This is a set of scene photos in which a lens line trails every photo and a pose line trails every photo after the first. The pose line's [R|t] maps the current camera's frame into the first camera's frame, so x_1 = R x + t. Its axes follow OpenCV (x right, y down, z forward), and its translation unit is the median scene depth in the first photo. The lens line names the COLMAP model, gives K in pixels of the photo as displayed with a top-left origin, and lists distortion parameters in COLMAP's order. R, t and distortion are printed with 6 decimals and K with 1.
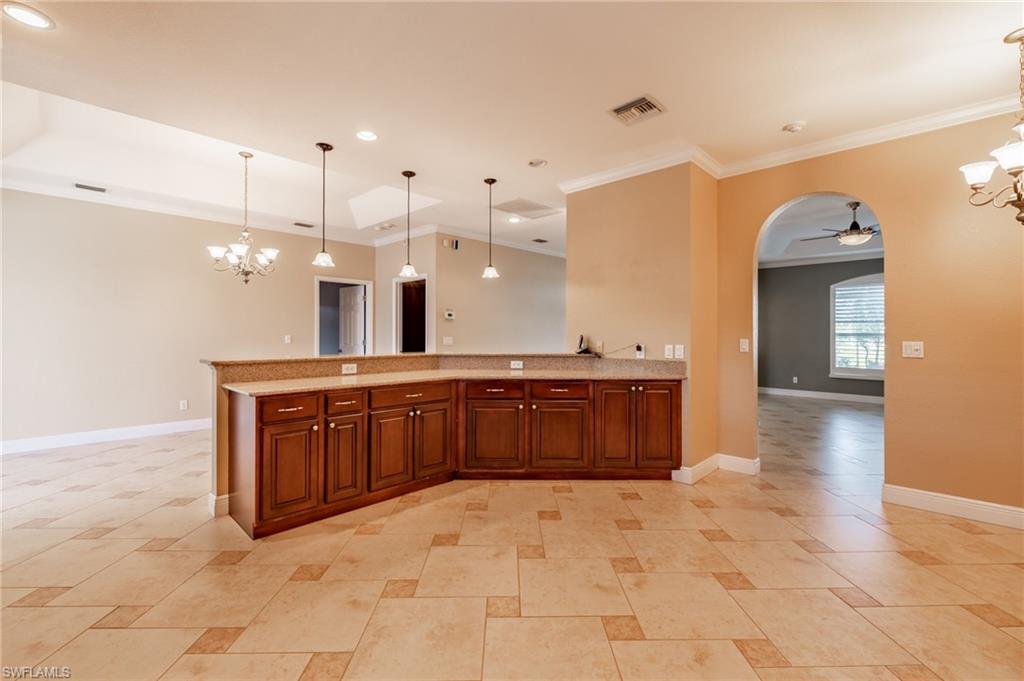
lens RADIAL K [[441.8, 0, 513.4], [0, 441.8, 329.1], [0, 0, 1]] dist [0.002515, -0.000556]
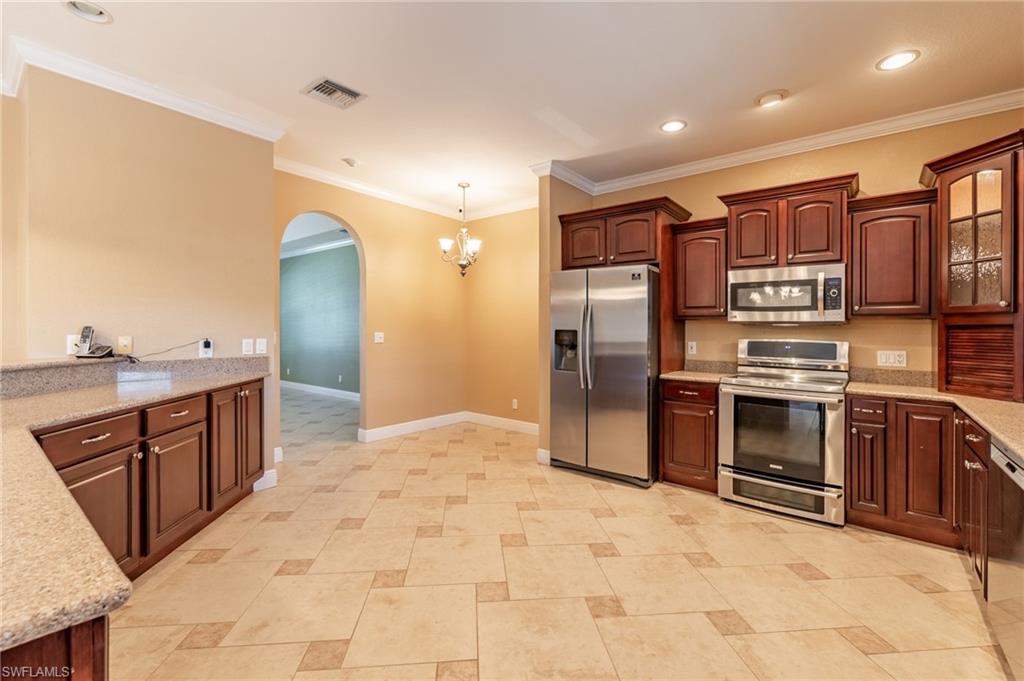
lens RADIAL K [[441.8, 0, 520.1], [0, 441.8, 320.5], [0, 0, 1]] dist [0.002515, -0.000556]
pose [[-0.090562, 0.015093, 0.995776, -0.592572], [-0.022510, 0.999599, -0.017198, 0.001993], [-0.995636, -0.023972, -0.090186, 0.573704]]
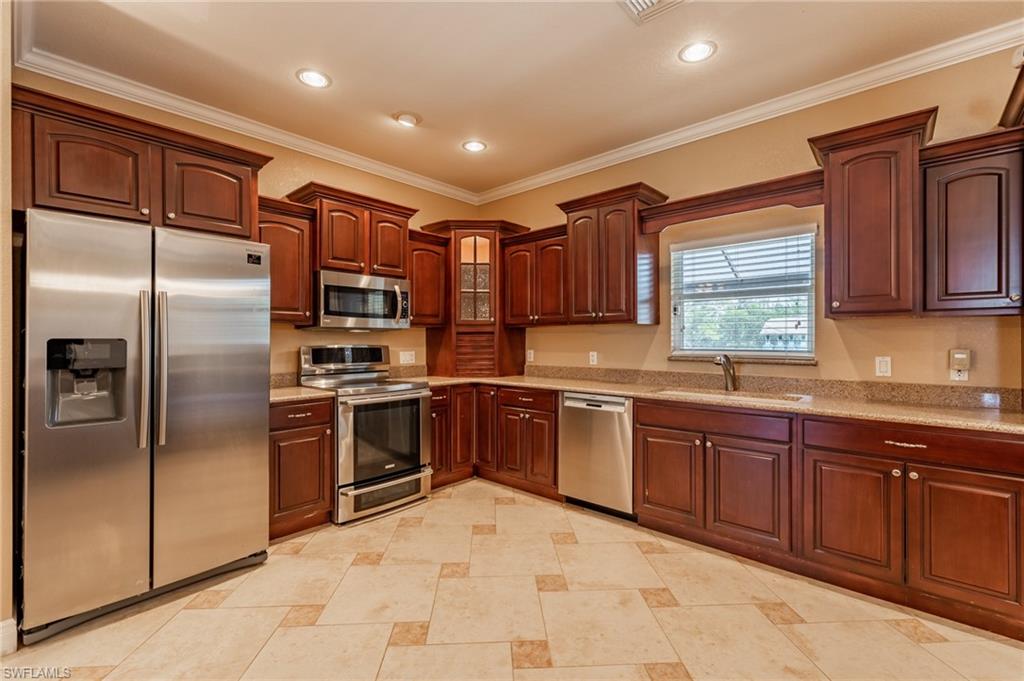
lens RADIAL K [[441.8, 0, 508.1], [0, 441.8, 327.9], [0, 0, 1]] dist [0.002515, -0.000556]
pose [[-0.999640, -0.002873, -0.026665, -0.012818], [-0.001996, 0.999459, -0.032839, 0.006263], [0.026745, -0.032774, -0.999105, 0.901860]]
